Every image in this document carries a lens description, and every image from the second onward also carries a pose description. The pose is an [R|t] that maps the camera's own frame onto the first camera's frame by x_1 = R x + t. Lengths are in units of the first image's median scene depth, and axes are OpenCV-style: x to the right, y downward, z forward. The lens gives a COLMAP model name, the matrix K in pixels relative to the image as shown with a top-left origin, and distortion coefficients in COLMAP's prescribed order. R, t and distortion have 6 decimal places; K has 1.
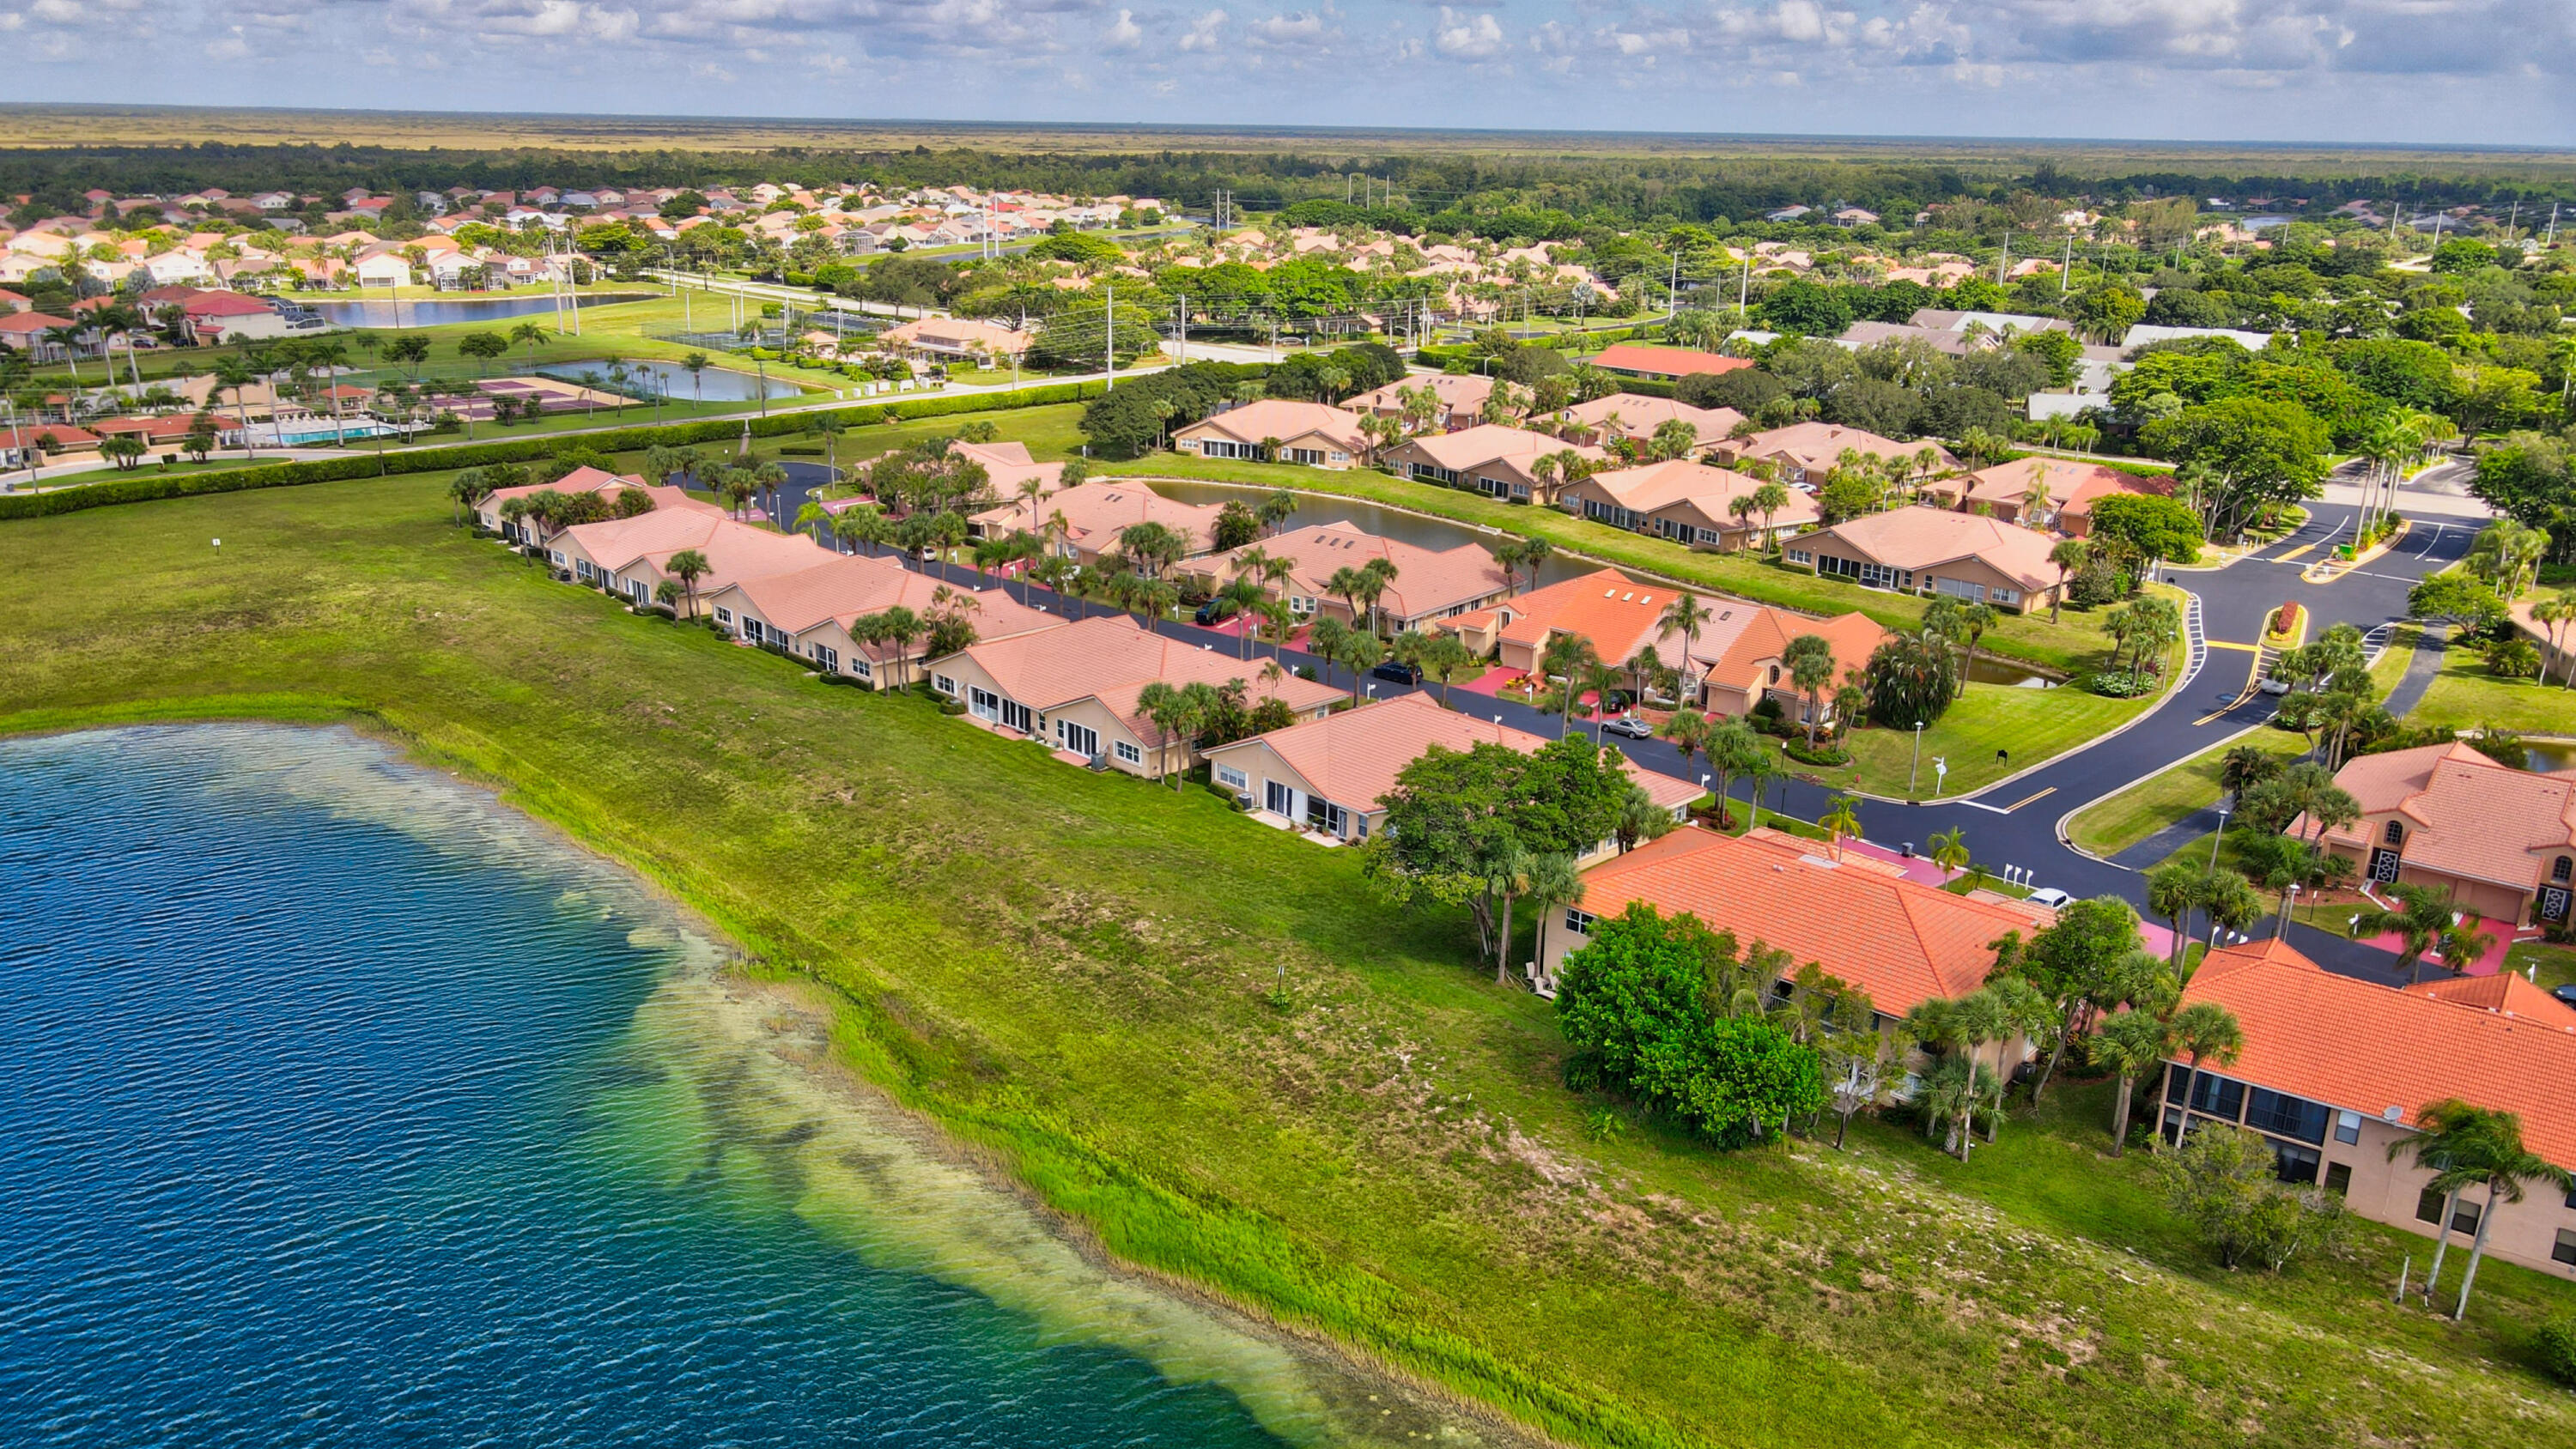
lens RADIAL K [[1952.5, 0, 1254.9], [0, 1952.5, 670.9], [0, 0, 1]] dist [-0.027216, 0.048892]
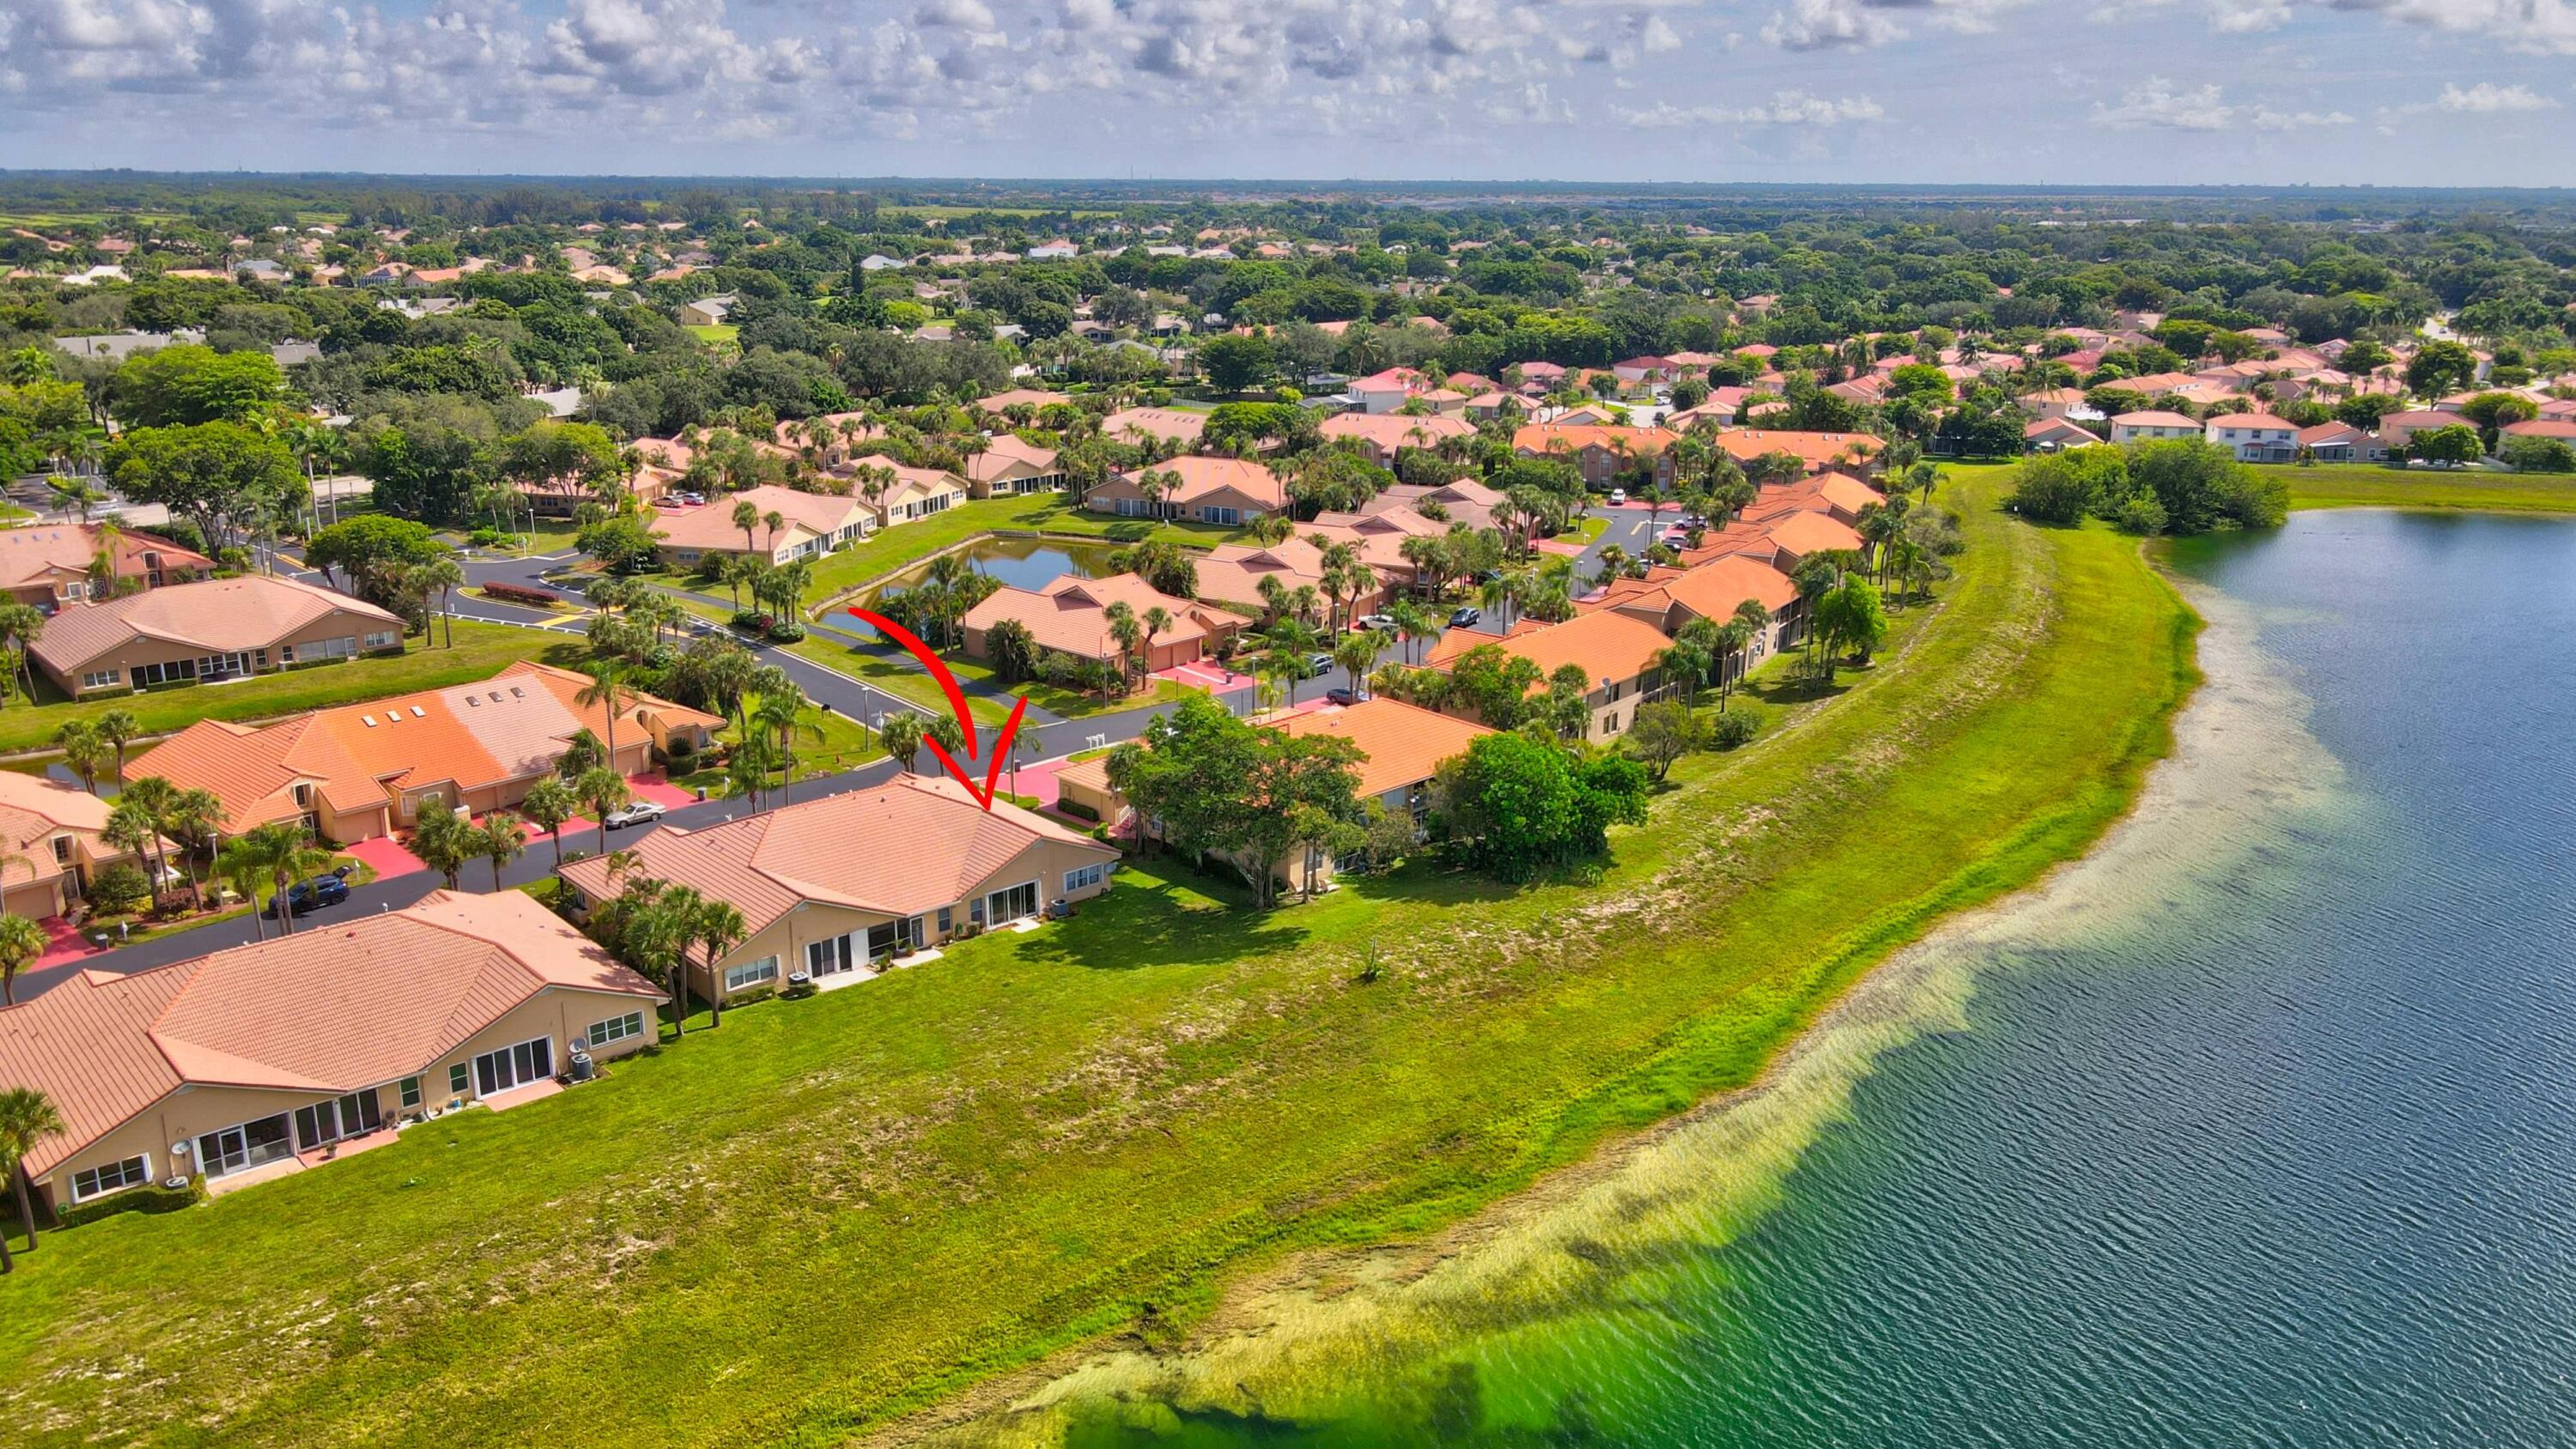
lens RADIAL K [[1901.3, 0, 1264.5], [0, 1901.3, 733.5], [0, 0, 1]] dist [0.002276, 0.042116]
pose [[0.030049, -0.295450, 0.954885, -0.483130], [0.269435, 0.922350, 0.276904, -0.130929], [-0.962550, 0.248958, 0.107320, 0.466317]]
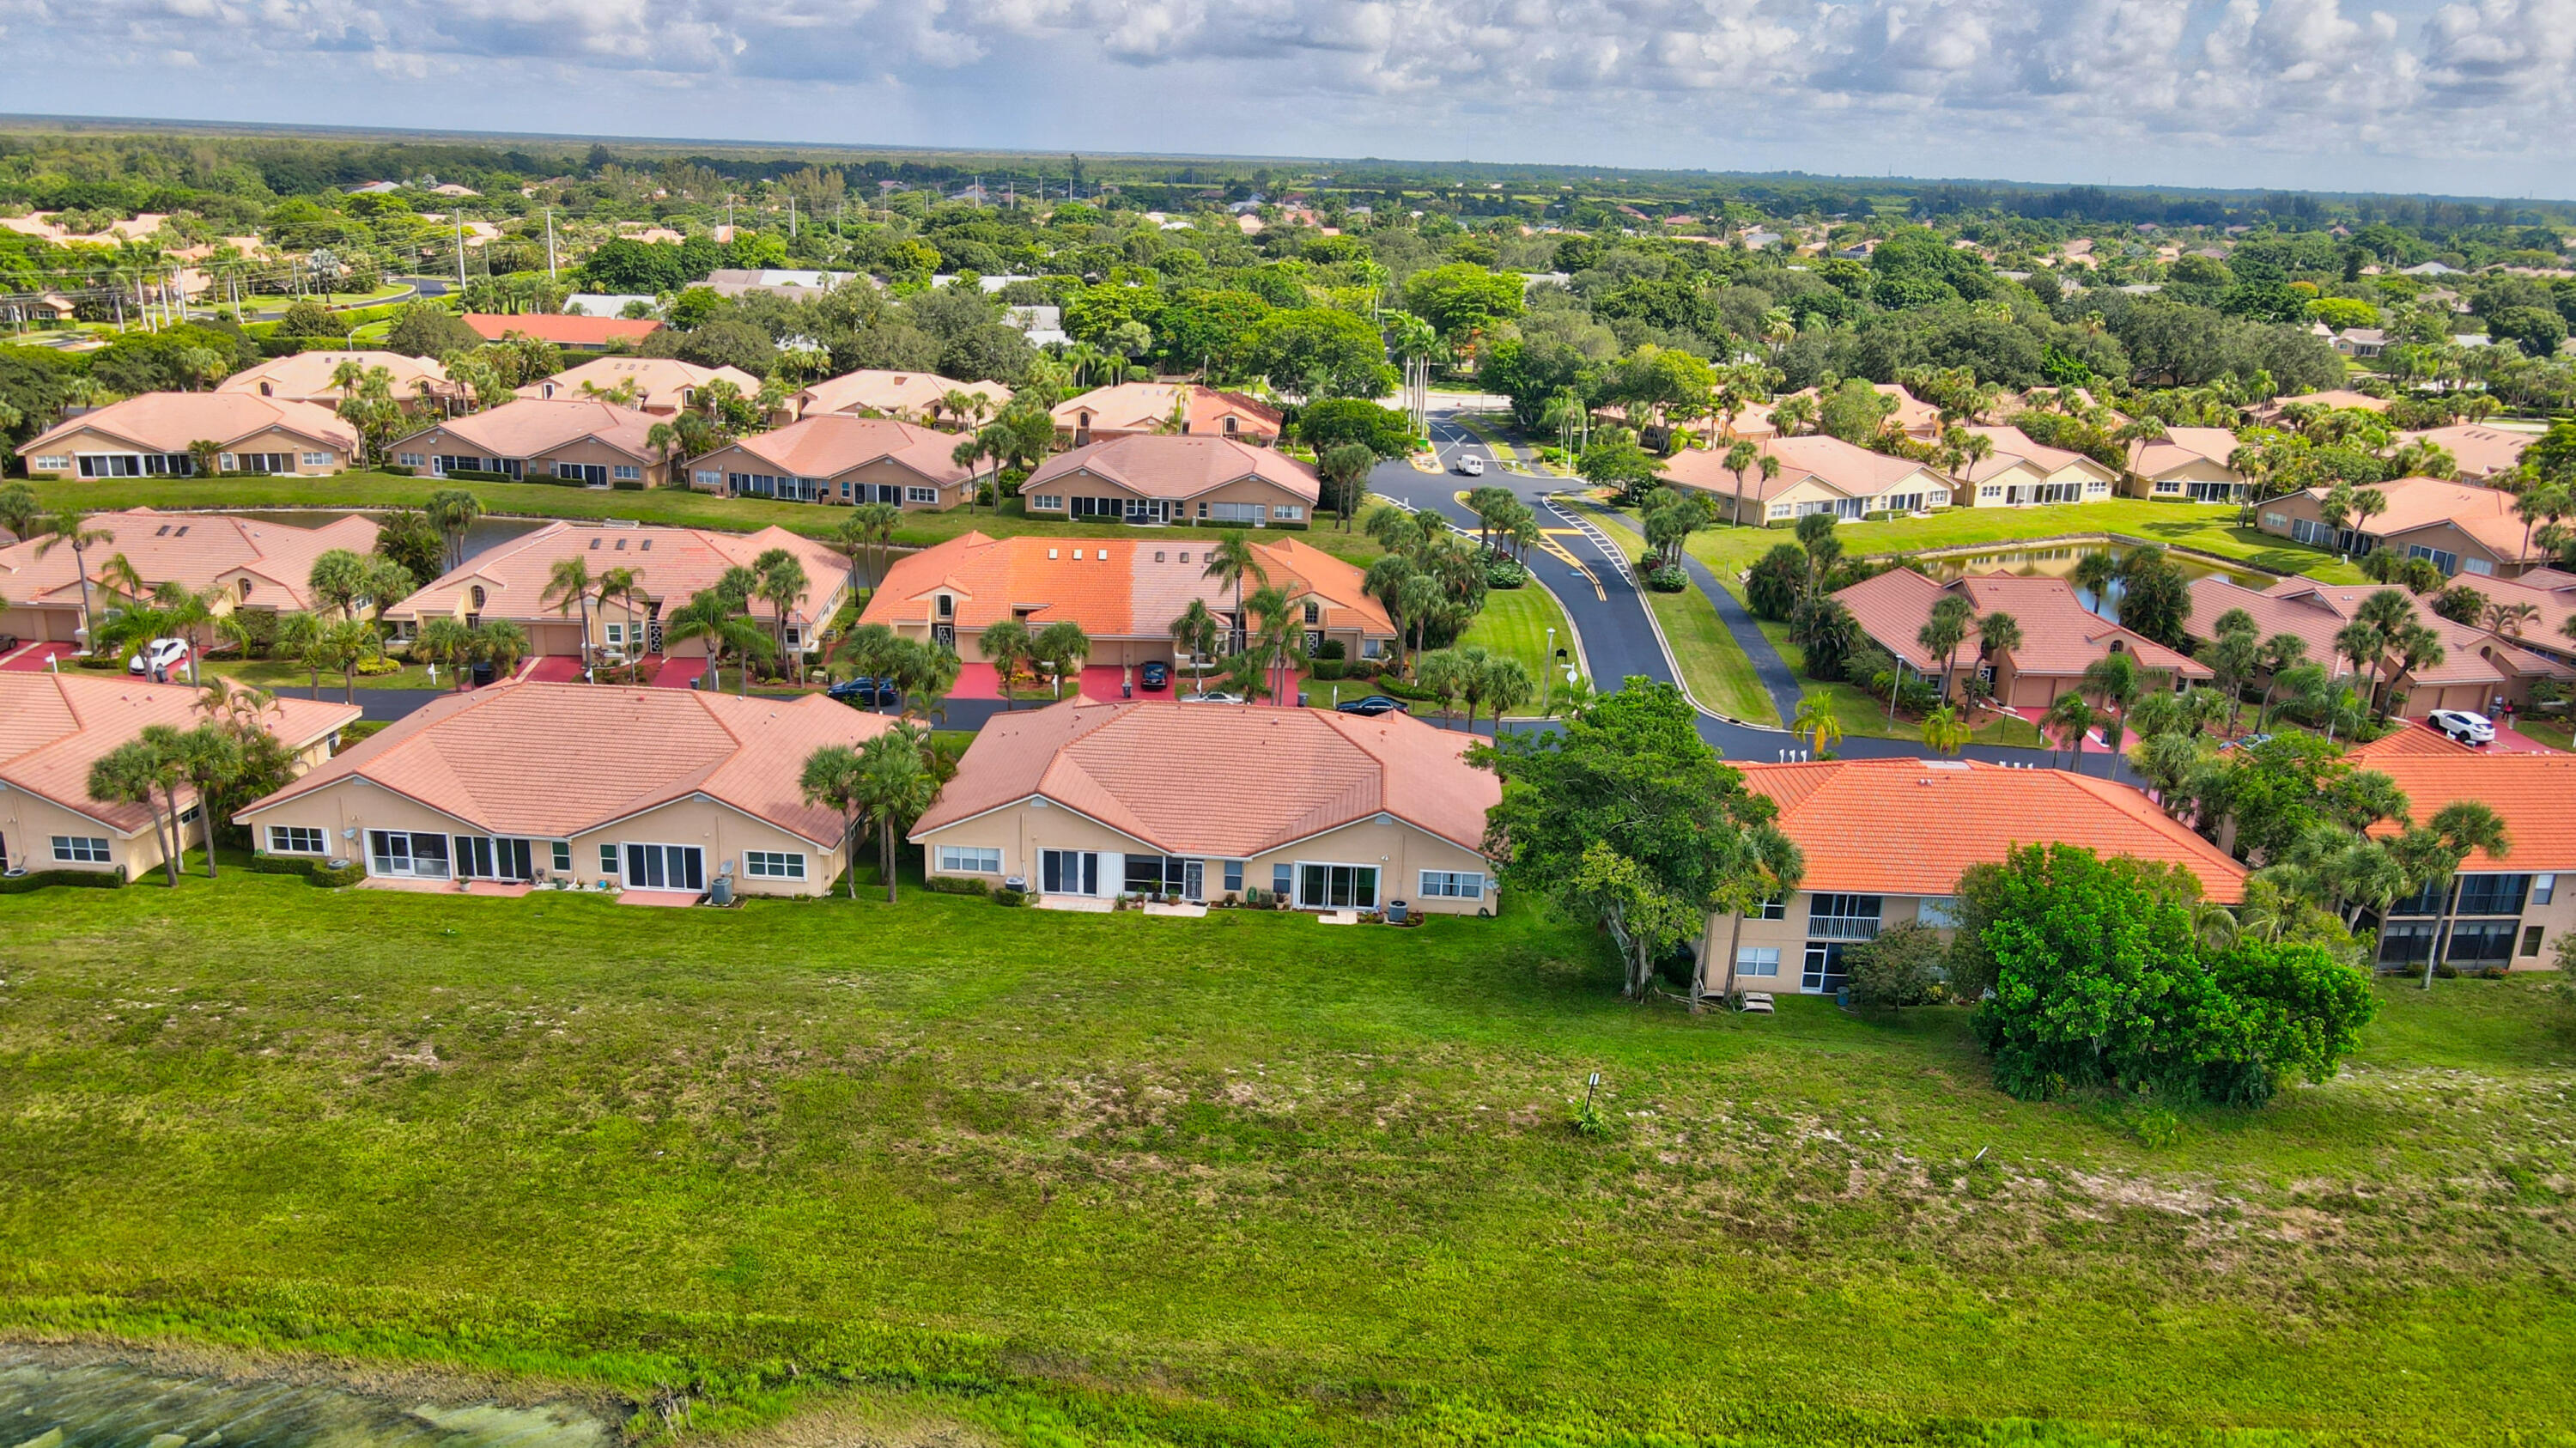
lens RADIAL K [[1918.9, 0, 1280.6], [0, 1918.9, 713.0], [0, 0, 1]] dist [-0.014572, 0.051398]
pose [[0.725935, -0.183507, 0.662830, -0.247151], [0.166500, 0.981970, 0.089511, -0.025523], [-0.667305, 0.045382, 0.743401, 0.289295]]
